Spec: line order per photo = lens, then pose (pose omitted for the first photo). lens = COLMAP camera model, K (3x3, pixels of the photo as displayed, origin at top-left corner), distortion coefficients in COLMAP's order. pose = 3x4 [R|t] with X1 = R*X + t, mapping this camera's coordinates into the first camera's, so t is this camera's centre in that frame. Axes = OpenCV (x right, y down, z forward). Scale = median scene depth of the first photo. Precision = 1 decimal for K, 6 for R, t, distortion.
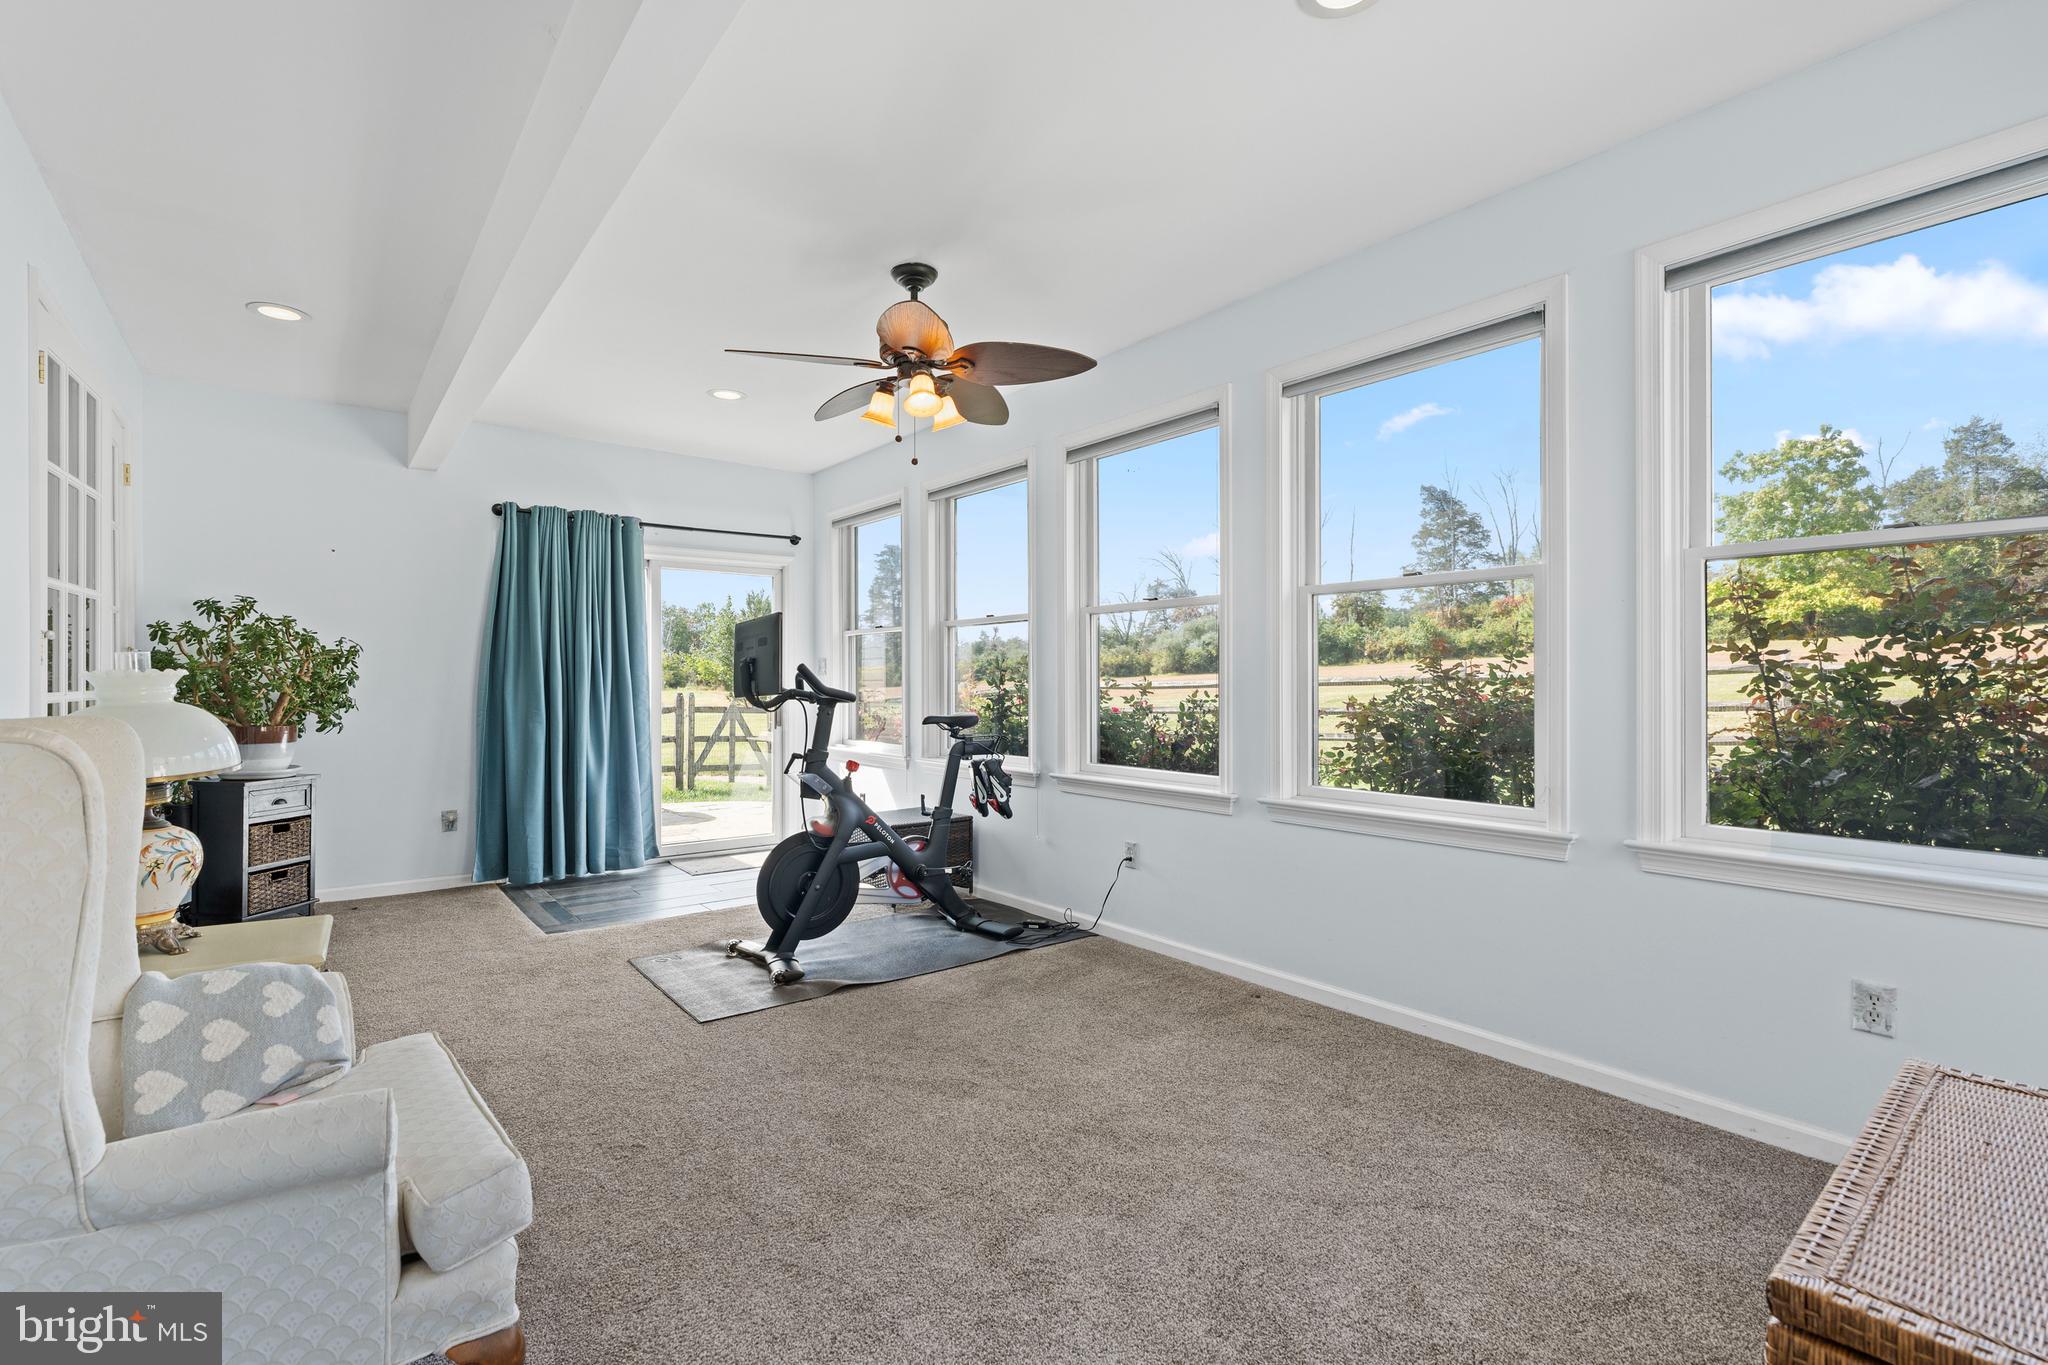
lens RADIAL K [[924.0, 0, 985.1], [0, 924.0, 676.9], [0, 0, 1]] dist [-0.008900, 0.004060]
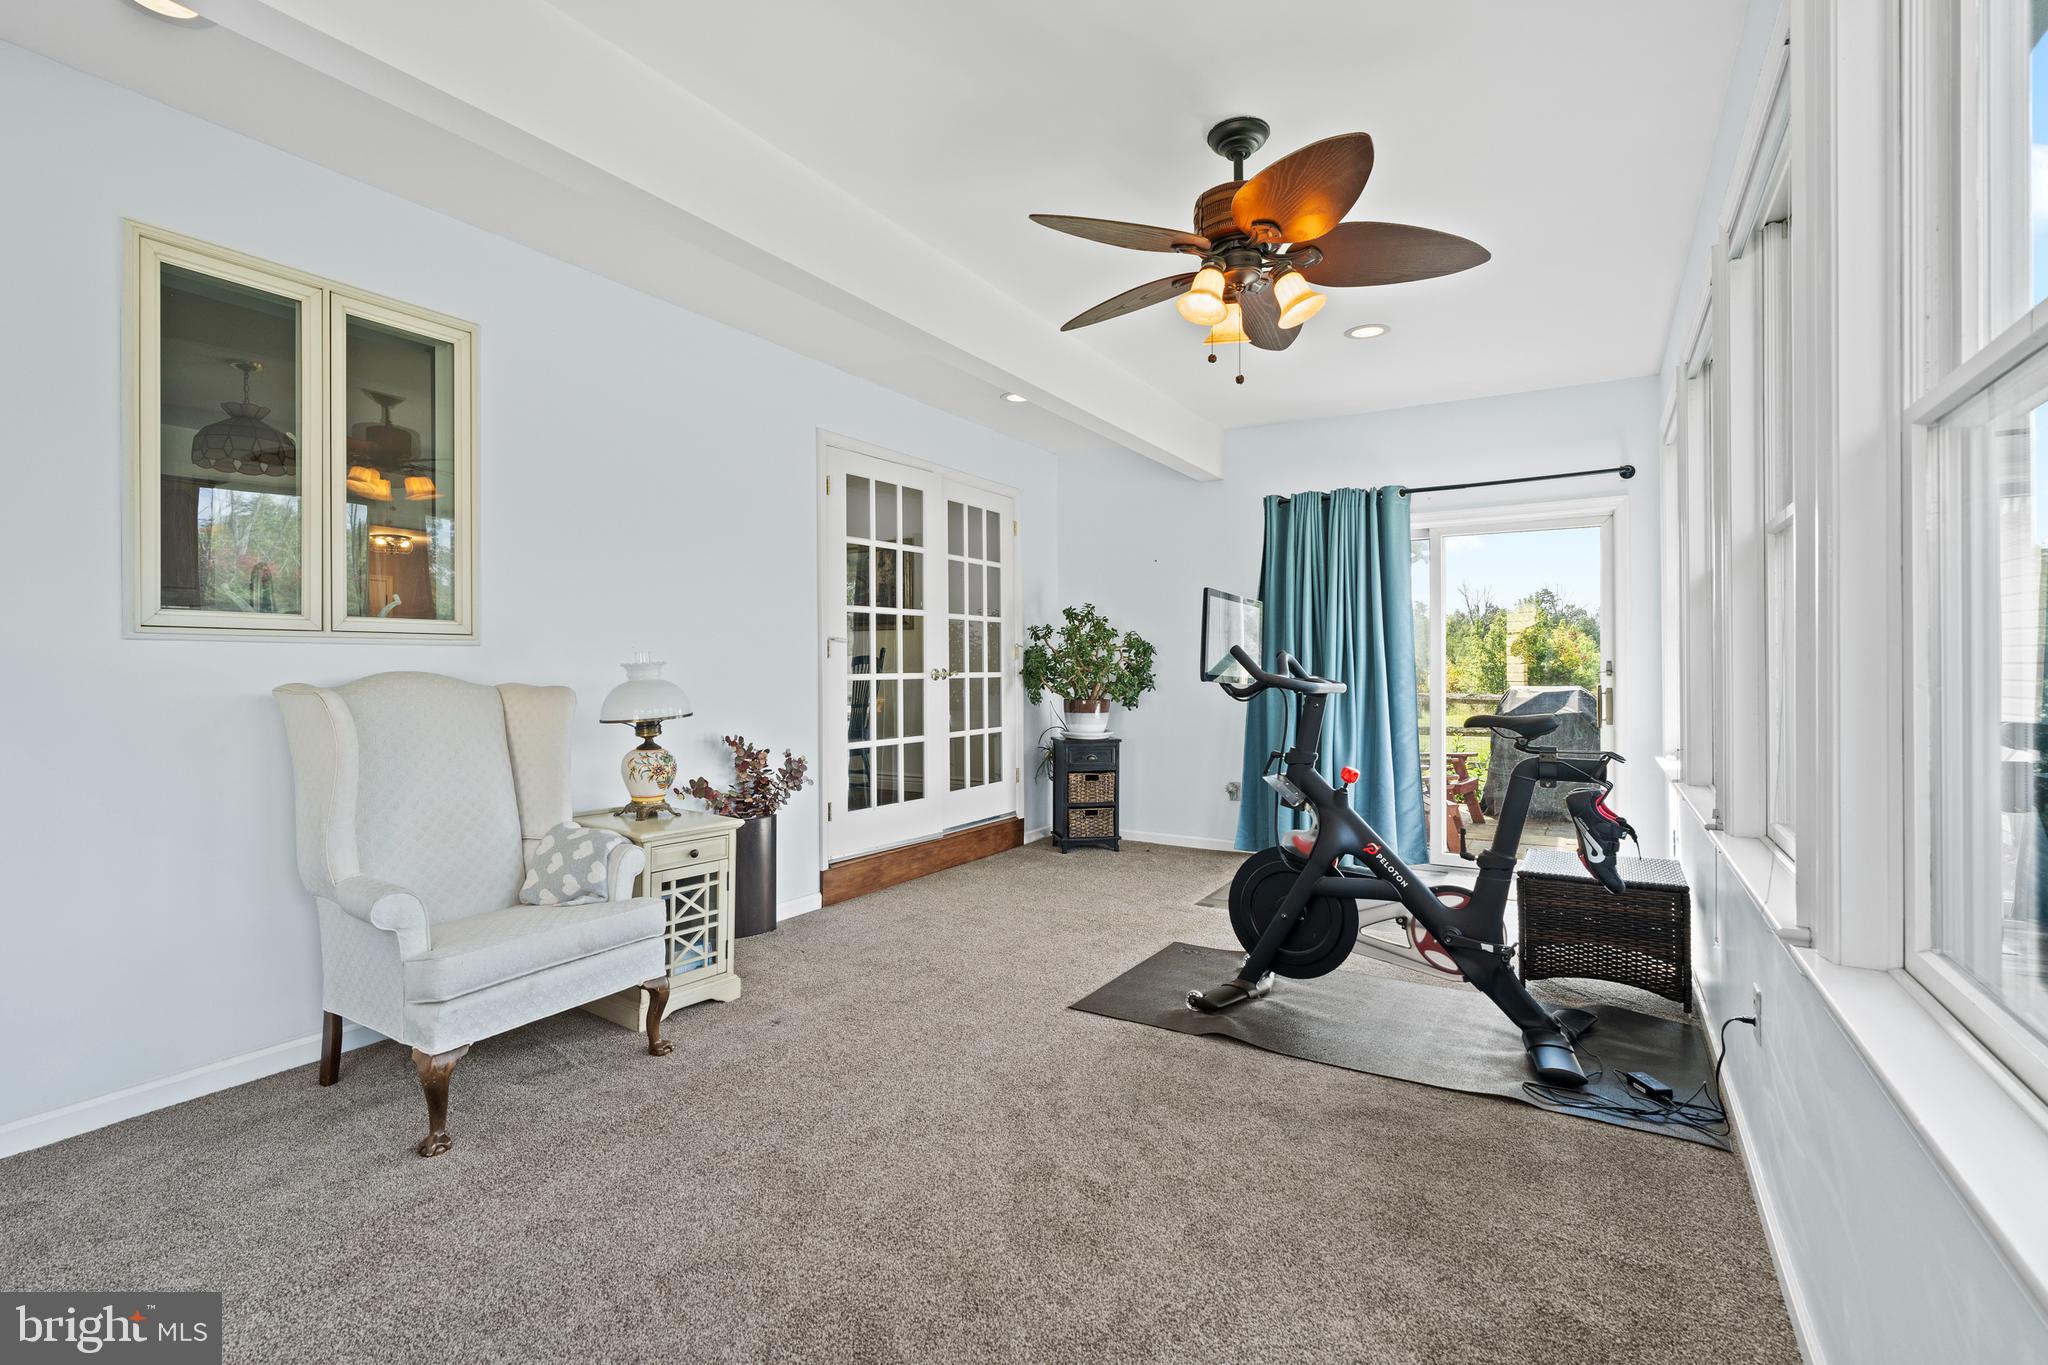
lens RADIAL K [[924.0, 0, 1023.7], [0, 924.0, 677.6], [0, 0, 1]] dist [-0.008900, 0.004060]
pose [[0.376519, 0.009812, -0.926357, 0.443151], [0.006151, 0.999895, 0.013091, 0.003291], [0.926388, -0.010627, 0.376420, 0.431901]]
